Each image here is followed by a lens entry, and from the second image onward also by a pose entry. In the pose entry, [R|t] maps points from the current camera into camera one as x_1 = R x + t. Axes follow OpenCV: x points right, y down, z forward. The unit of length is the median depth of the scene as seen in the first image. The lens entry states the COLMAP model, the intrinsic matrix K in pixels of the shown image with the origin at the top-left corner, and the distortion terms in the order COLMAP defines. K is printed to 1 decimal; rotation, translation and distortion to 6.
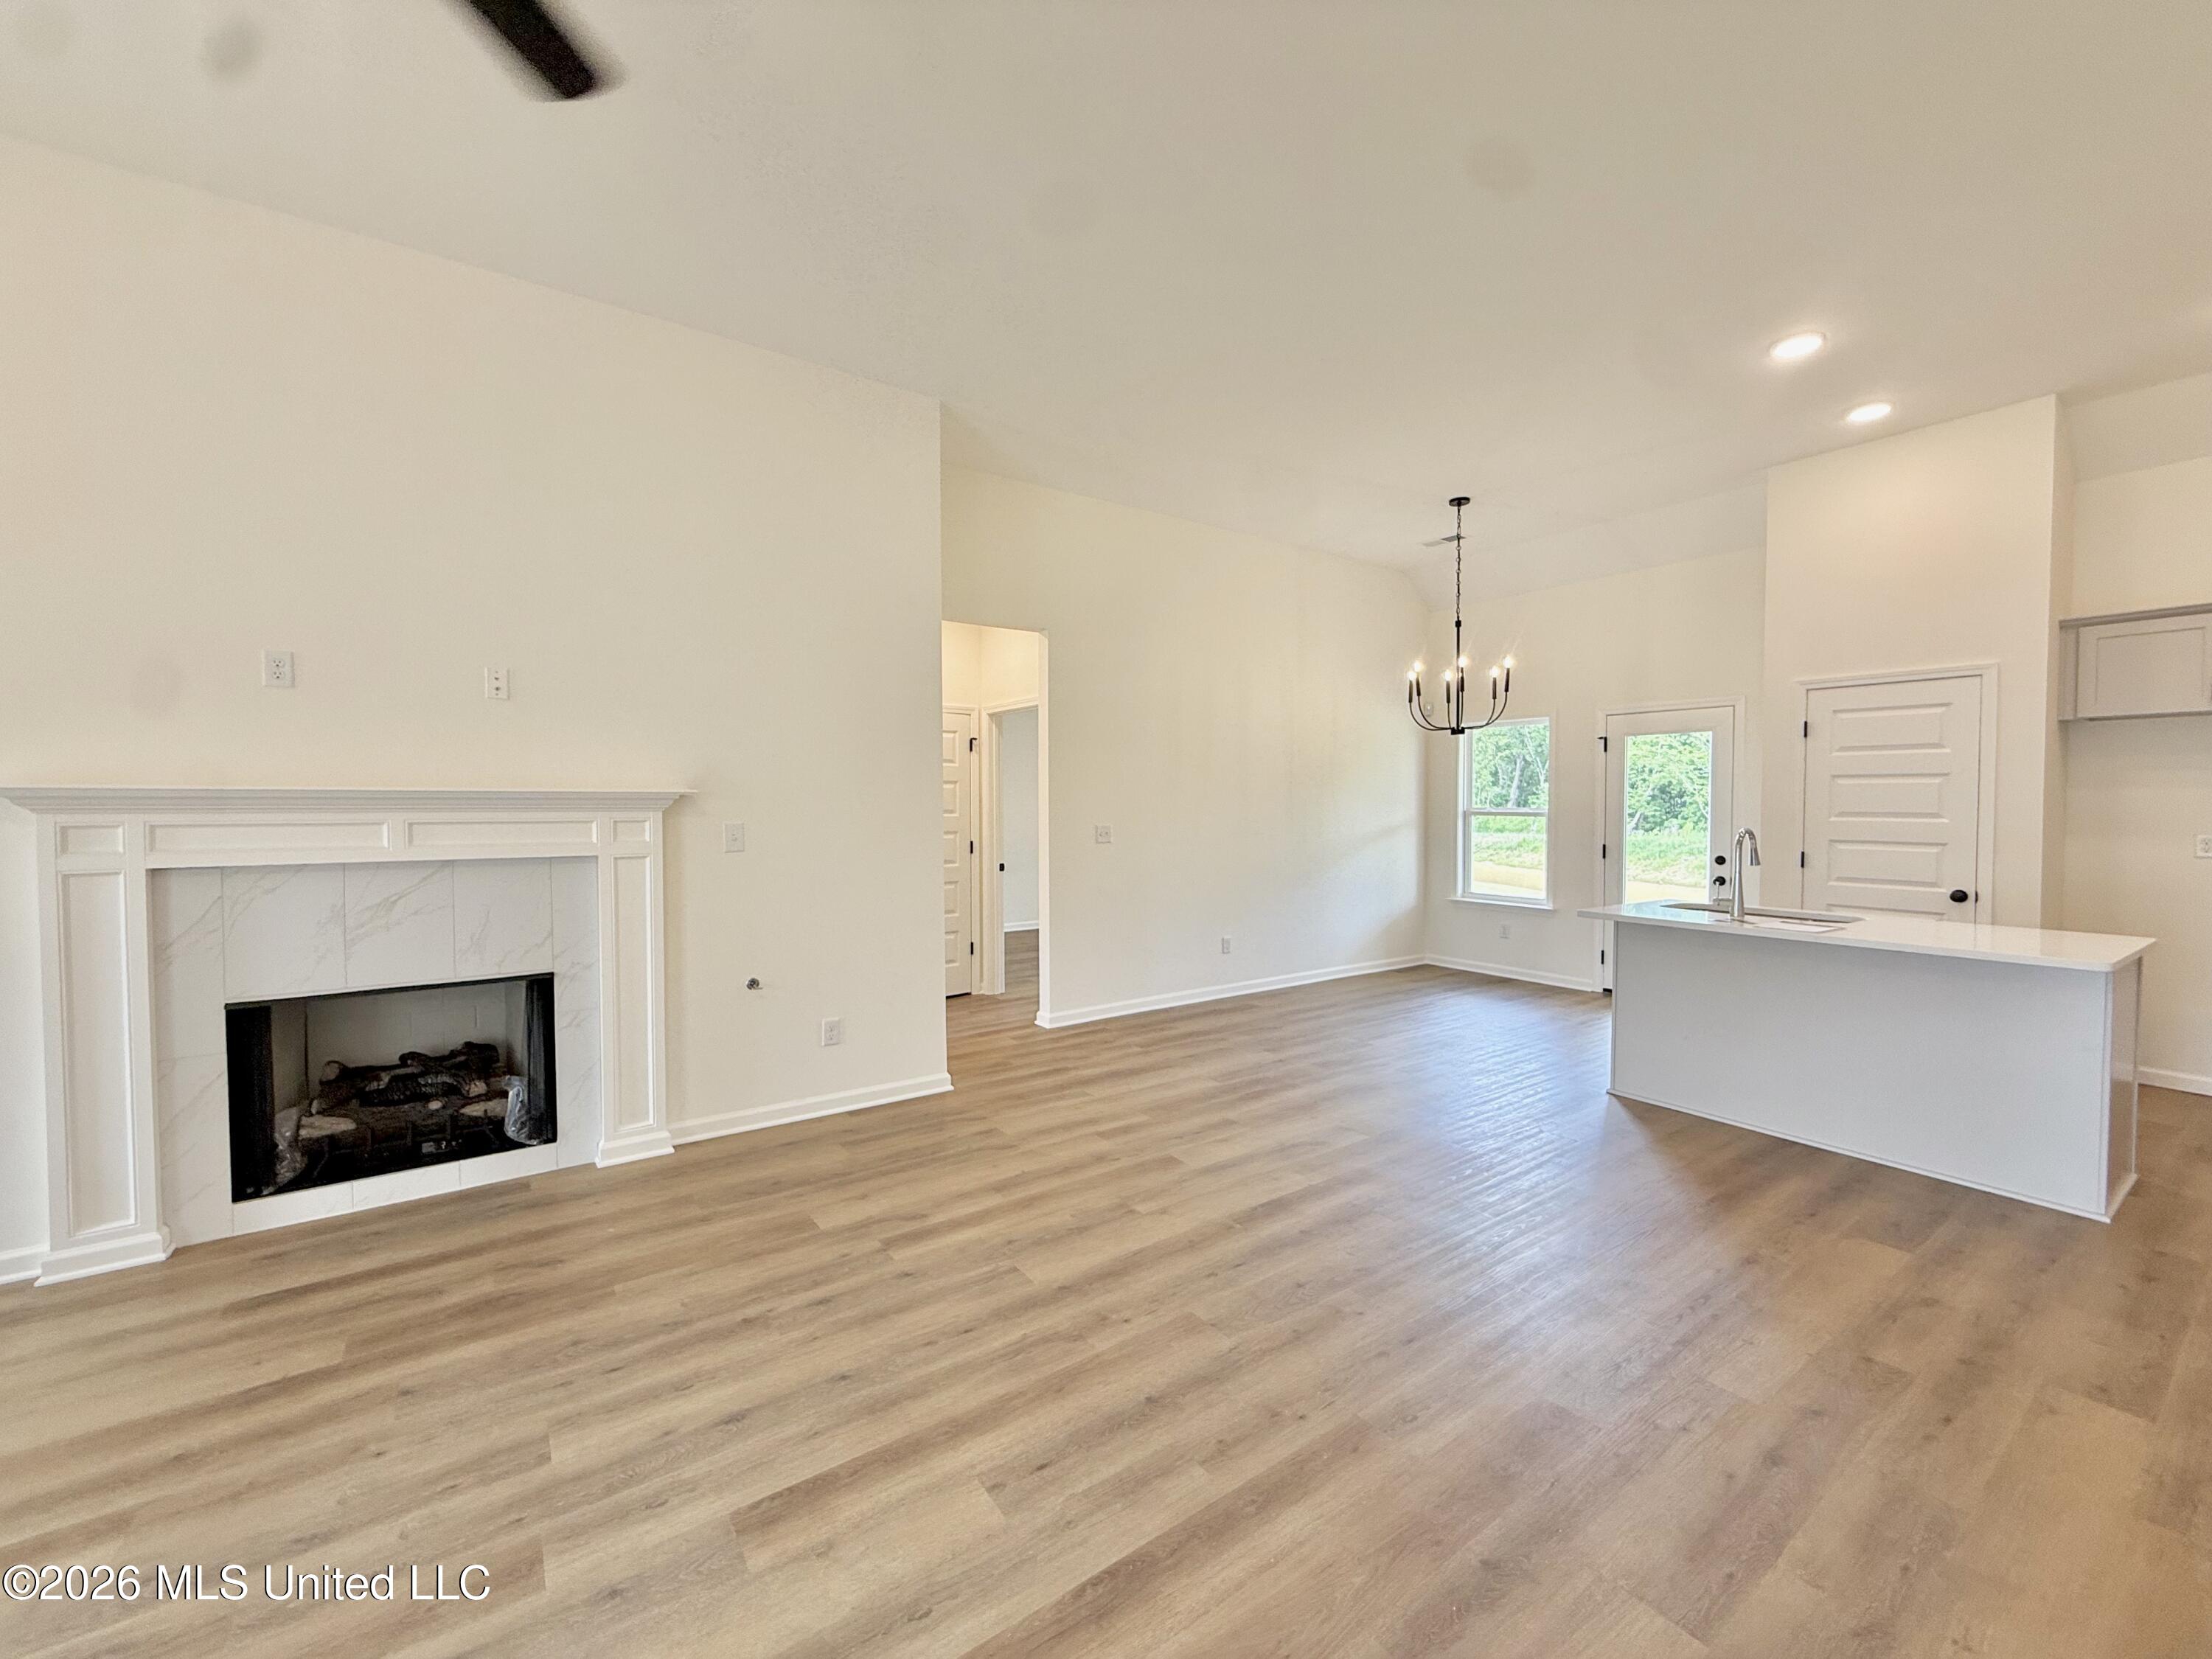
lens RADIAL K [[889.4, 0, 1102.6], [0, 889.4, 825.9], [0, 0, 1]] dist [-0.002993, 0.000562]
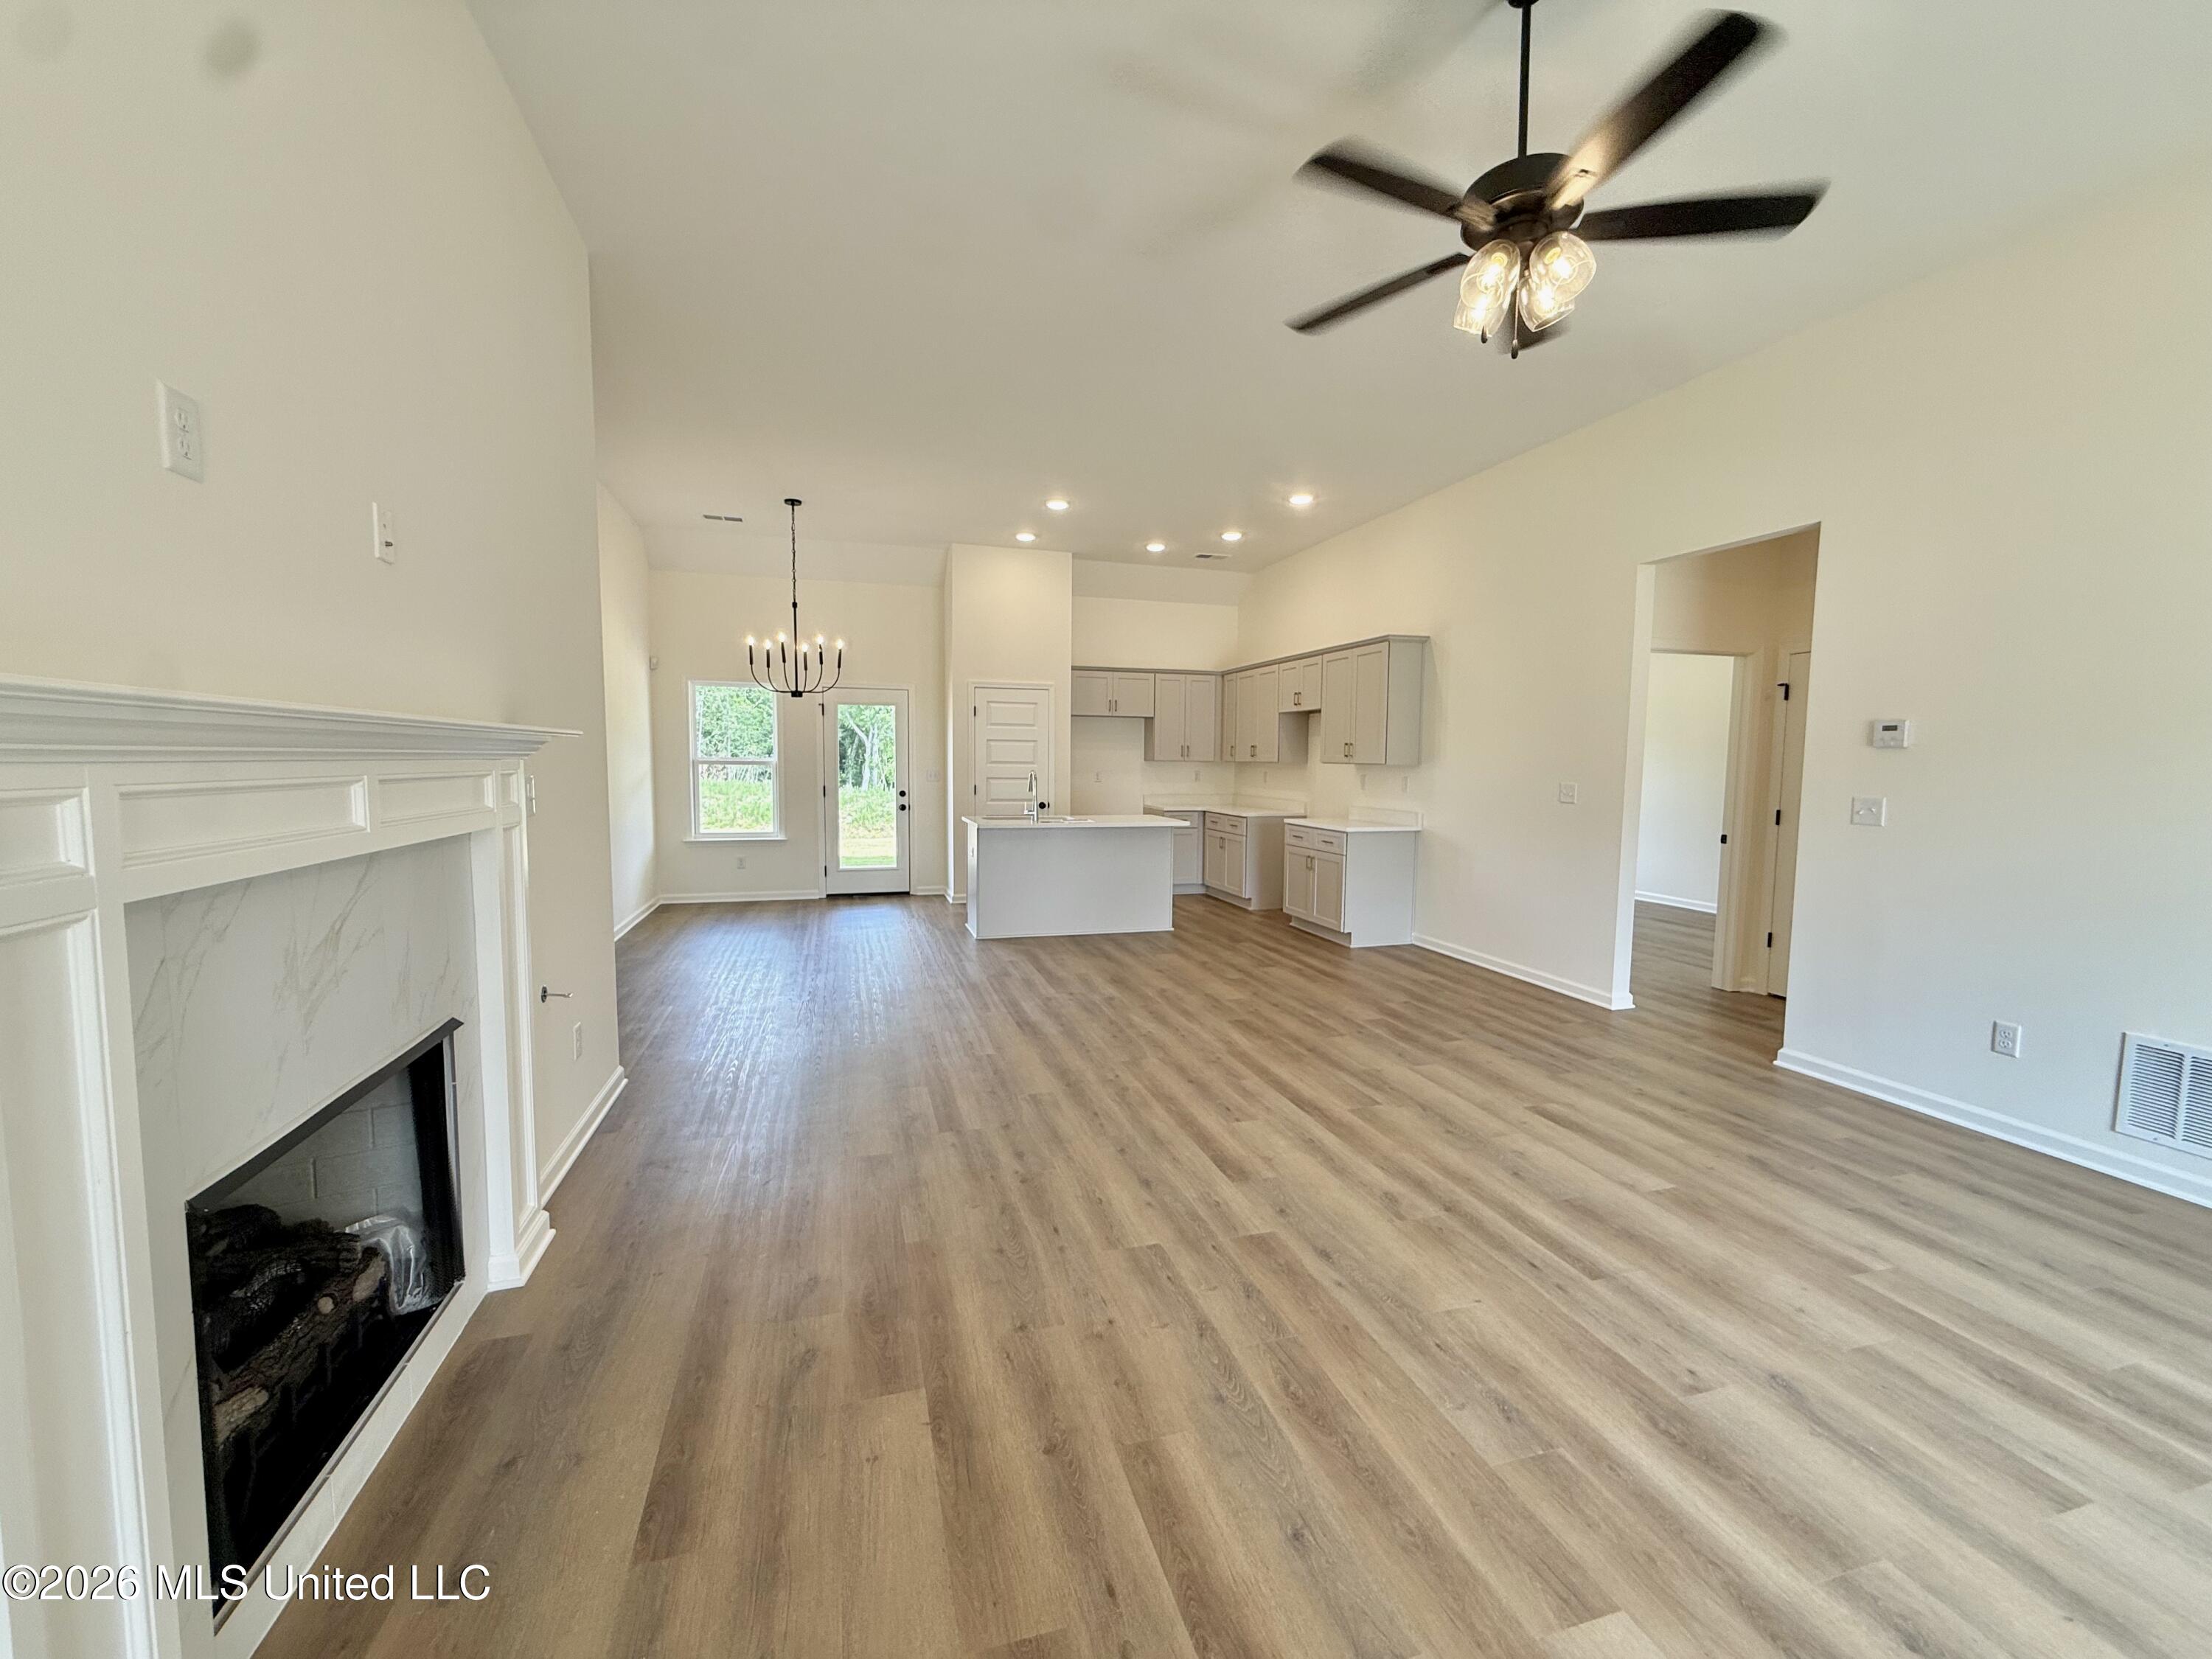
lens RADIAL K [[889.4, 0, 1104.3], [0, 889.4, 822.3], [0, 0, 1]] dist [-0.002993, 0.000562]
pose [[0.312698, -0.066890, 0.947494, -1.177260], [0.018239, 0.997756, 0.064419, -0.005732], [-0.949678, -0.002862, 0.313216, 0.411134]]
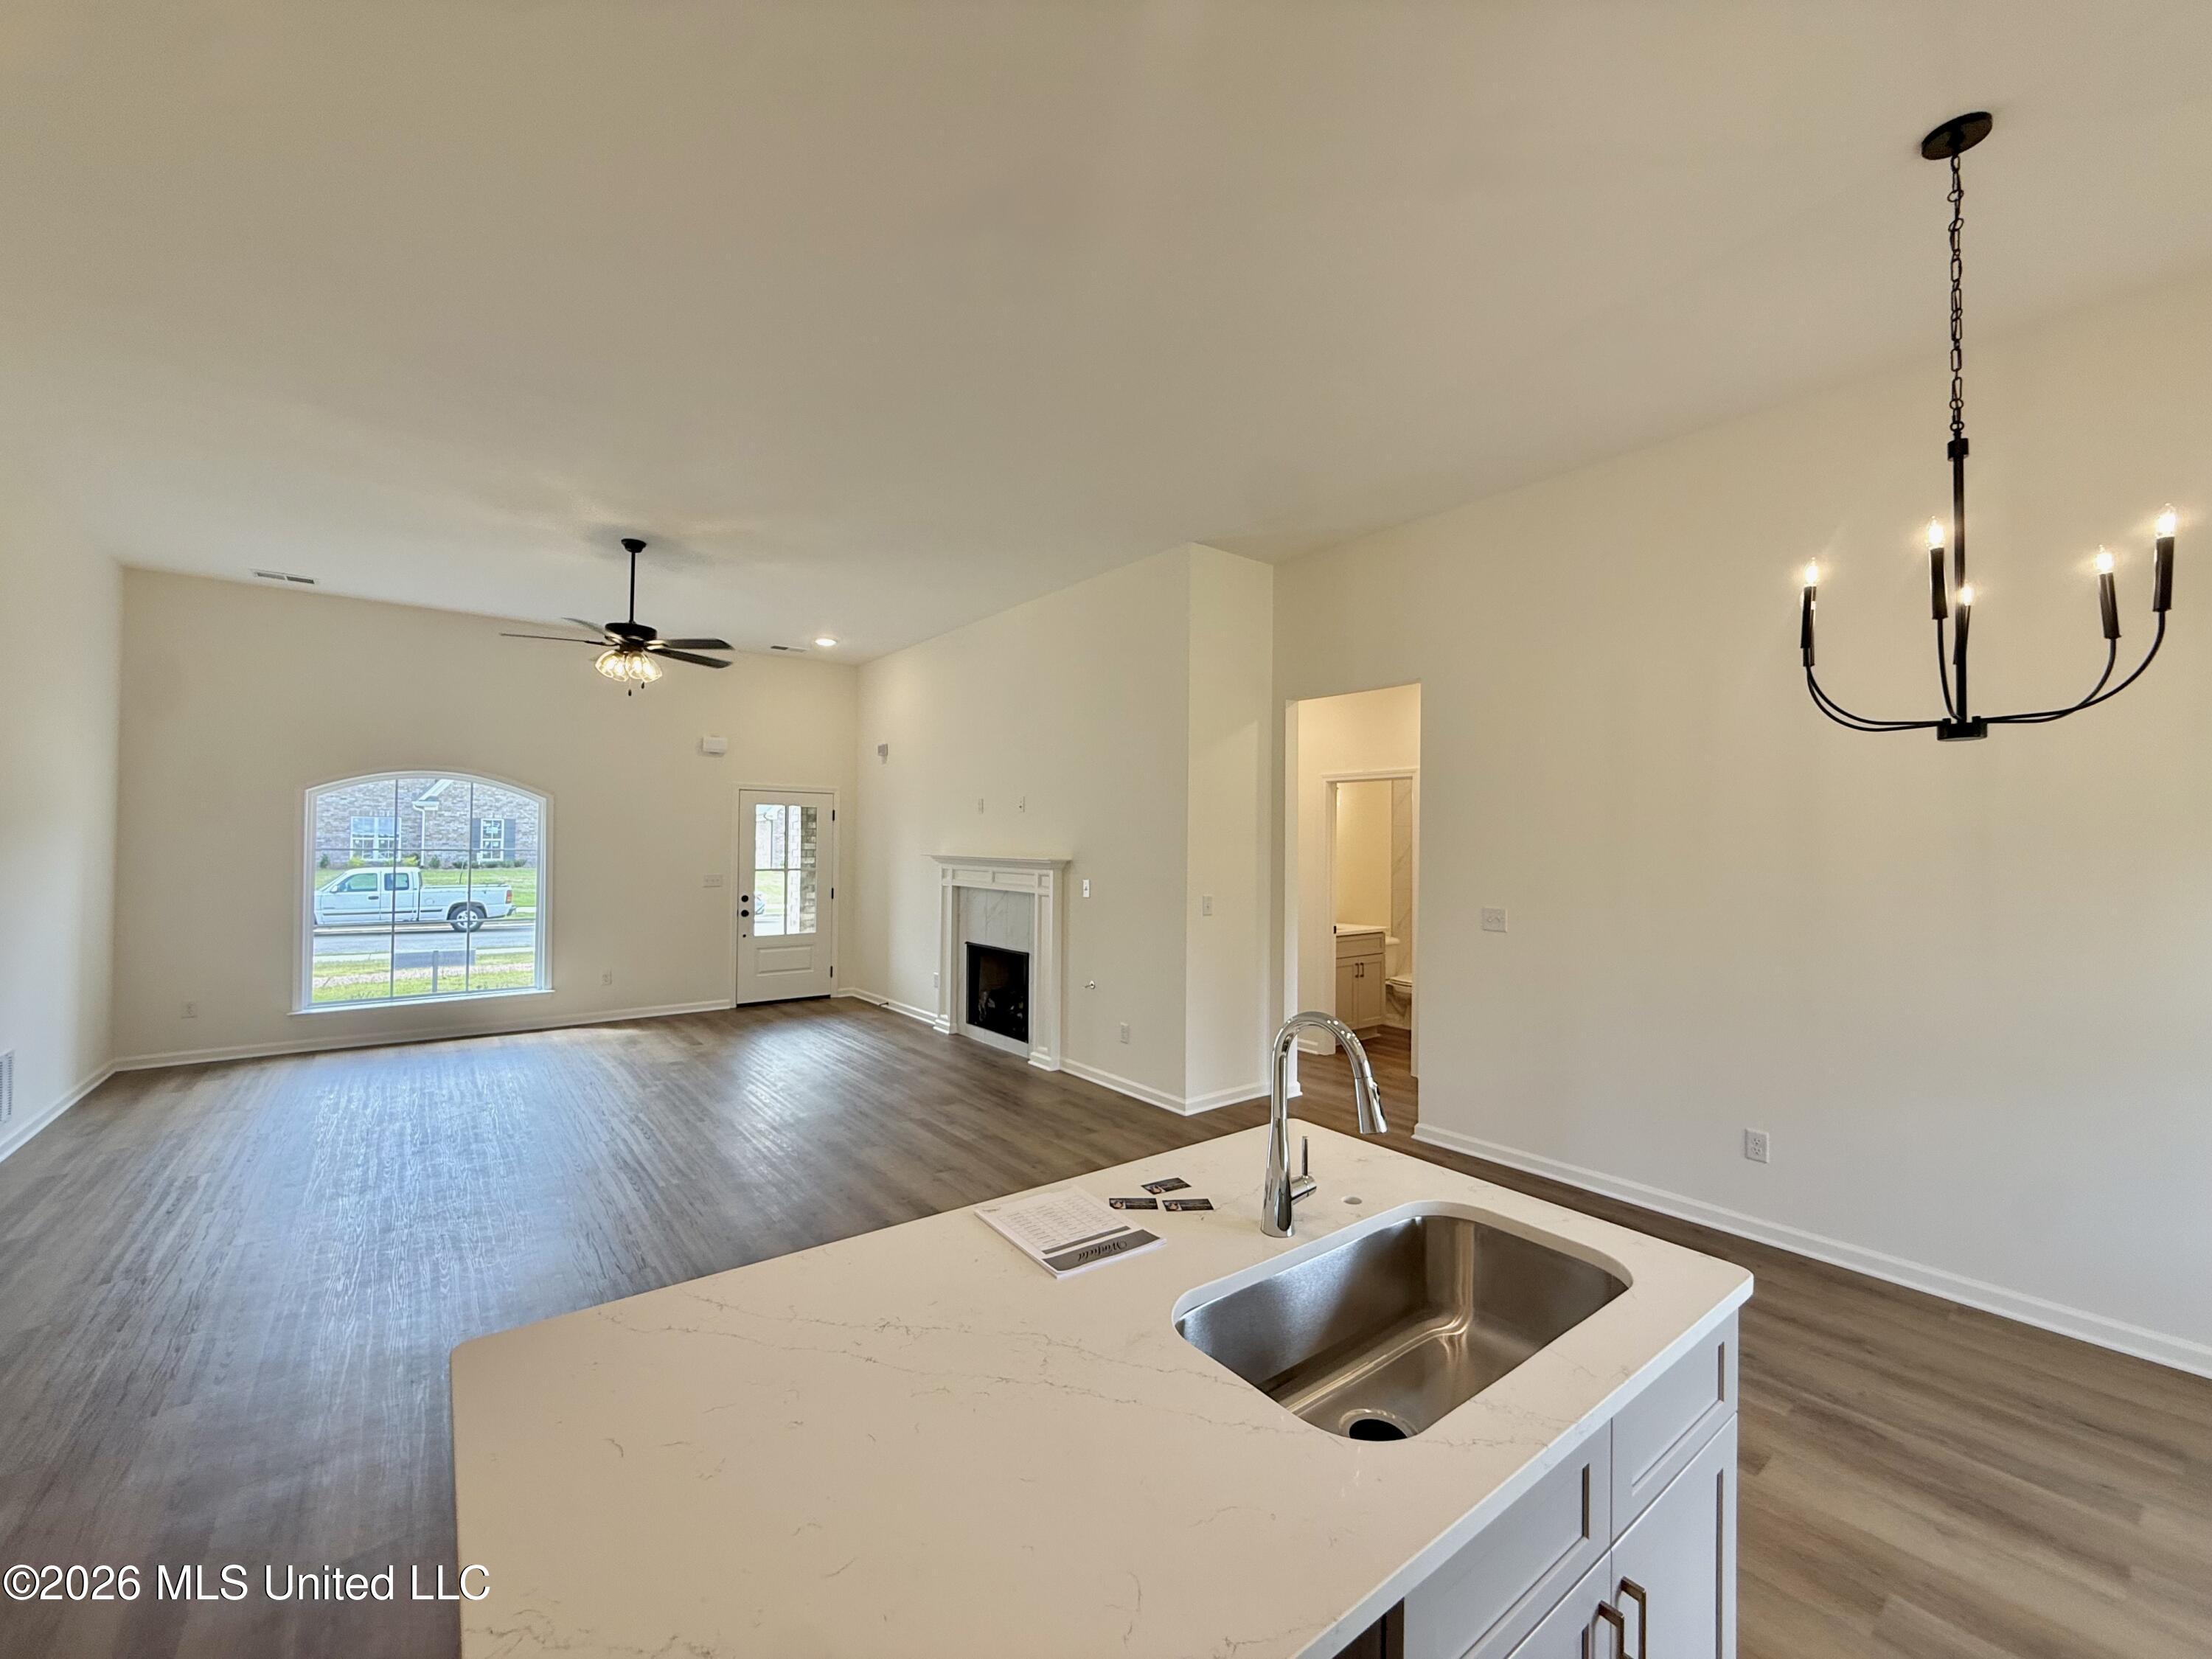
lens RADIAL K [[889.4, 0, 1099.5], [0, 889.4, 834.4], [0, 0, 1]] dist [-0.002993, 0.000562]
pose [[0.047248, -0.009959, -0.998834, 1.421086], [-0.039650, 0.999143, -0.011838, -0.079774], [0.998096, 0.040163, 0.046813, 1.159146]]
